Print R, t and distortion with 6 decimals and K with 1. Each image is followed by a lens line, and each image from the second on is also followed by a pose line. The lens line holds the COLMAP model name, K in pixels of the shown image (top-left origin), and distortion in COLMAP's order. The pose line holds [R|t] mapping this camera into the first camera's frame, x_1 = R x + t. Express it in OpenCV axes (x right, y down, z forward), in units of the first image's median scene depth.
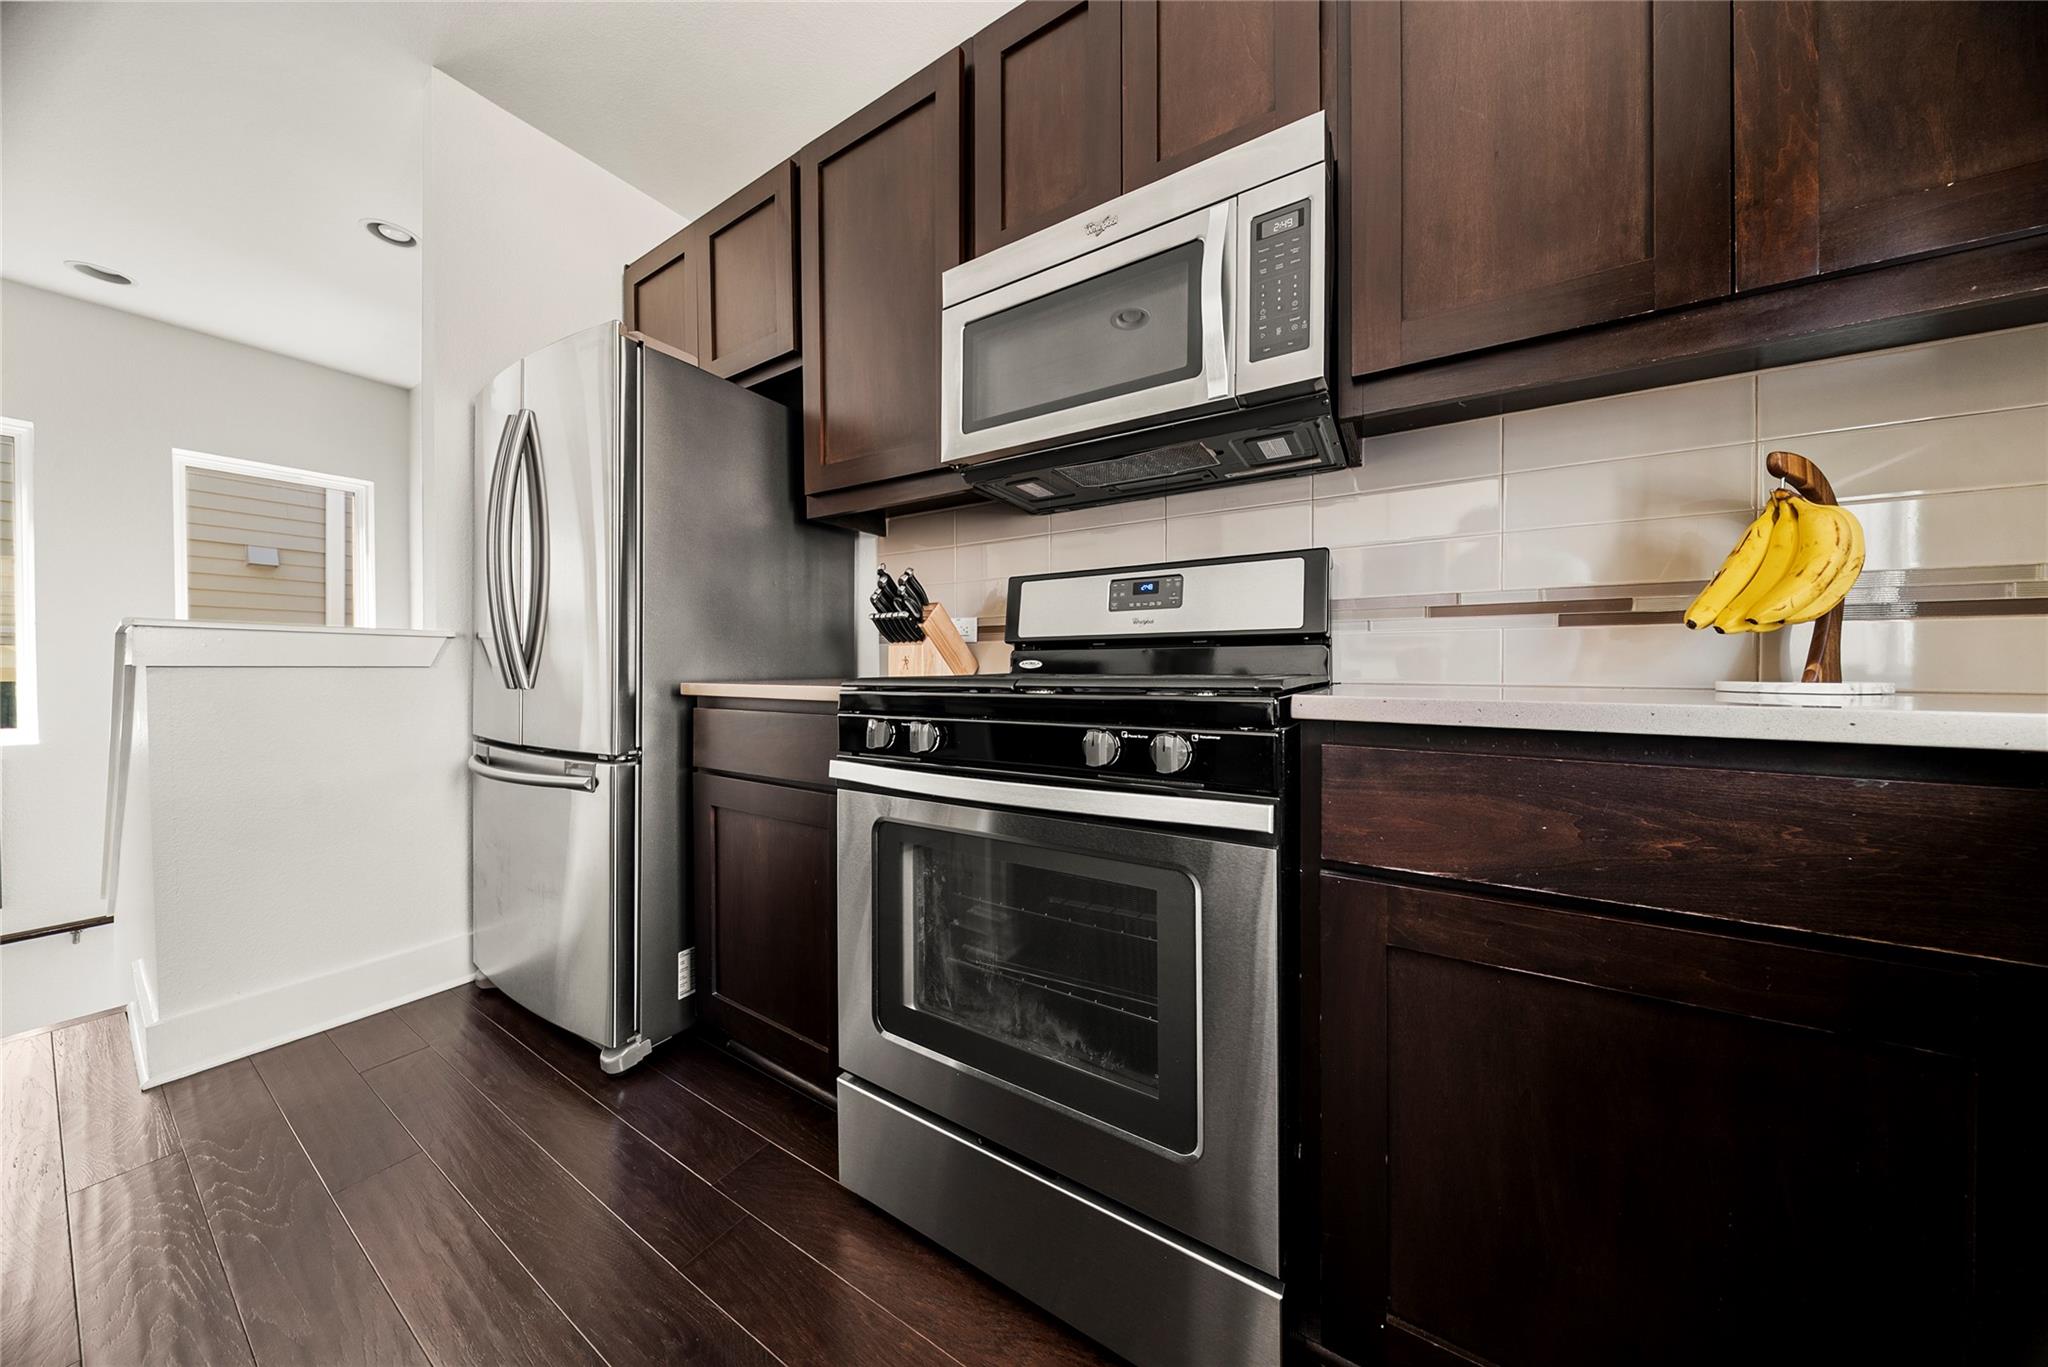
lens RADIAL K [[607.5, 0, 1026.1], [0, 607.5, 669.7], [0, 0, 1]] dist [-0.000542, -0.000970]
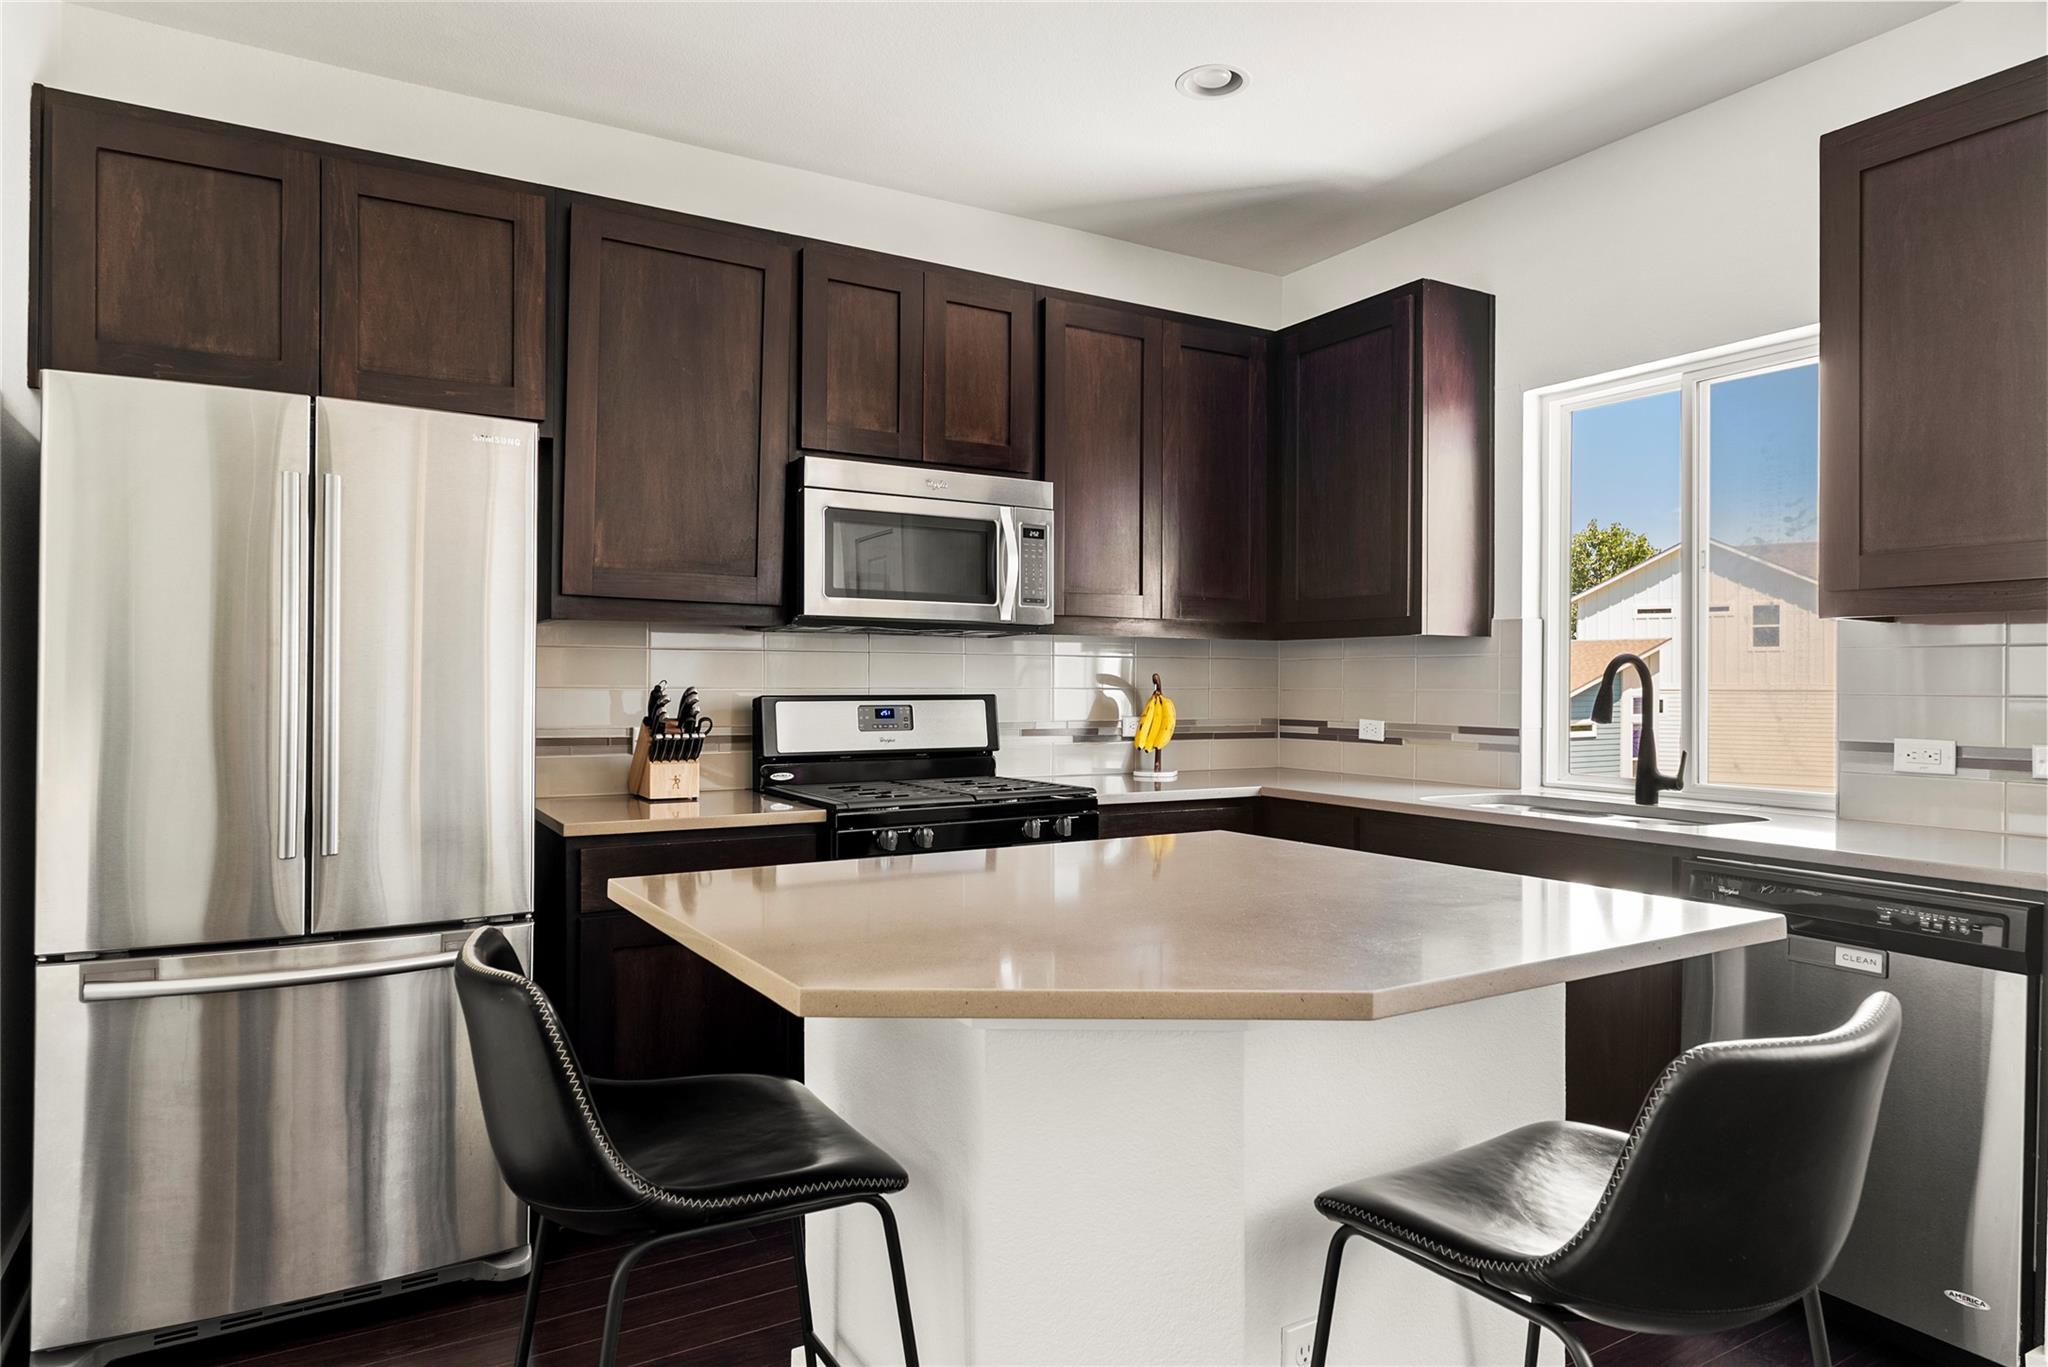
lens RADIAL K [[1229.6, 0, 1023.6], [0, 1229.6, 678.7], [0, 0, 1]] dist [-0.008309, 0.002618]
pose [[0.472850, 0.004615, 0.881131, -2.121711], [0.002899, 0.999973, -0.006793, -0.205397], [-0.881138, 0.005767, 0.472824, -0.533269]]
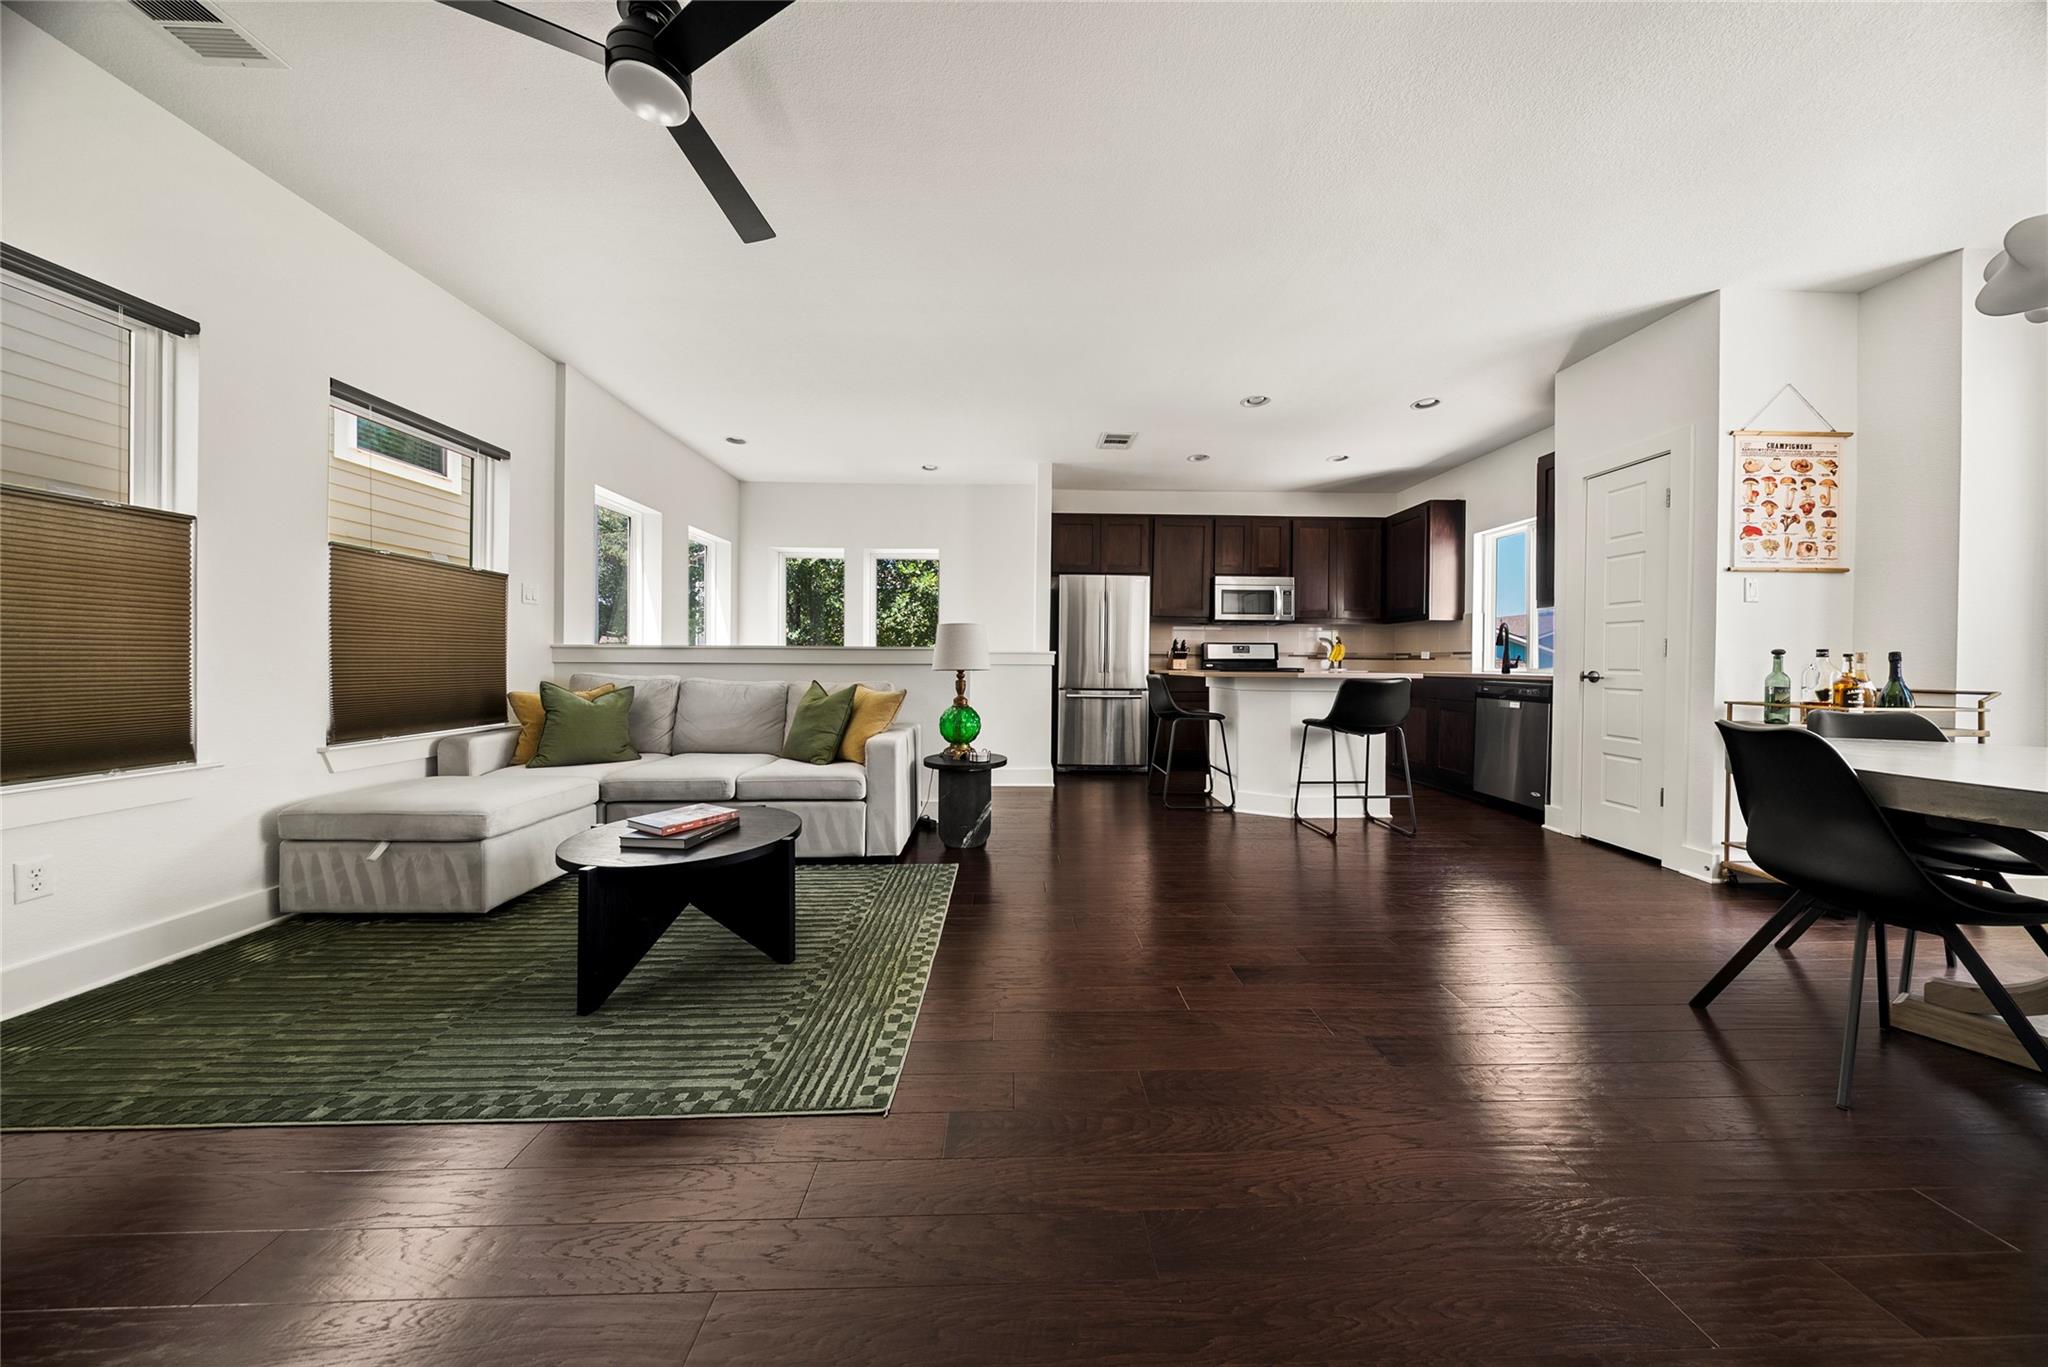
lens RADIAL K [[607.5, 0, 1029.1], [0, 607.5, 662.8], [0, 0, 1]] dist [-0.000542, -0.000970]
pose [[0.841234, 0.006887, 0.540627, -3.742245], [-0.003644, 0.999968, -0.007068, 0.007415], [-0.540658, 0.003975, 0.841233, -2.015896]]
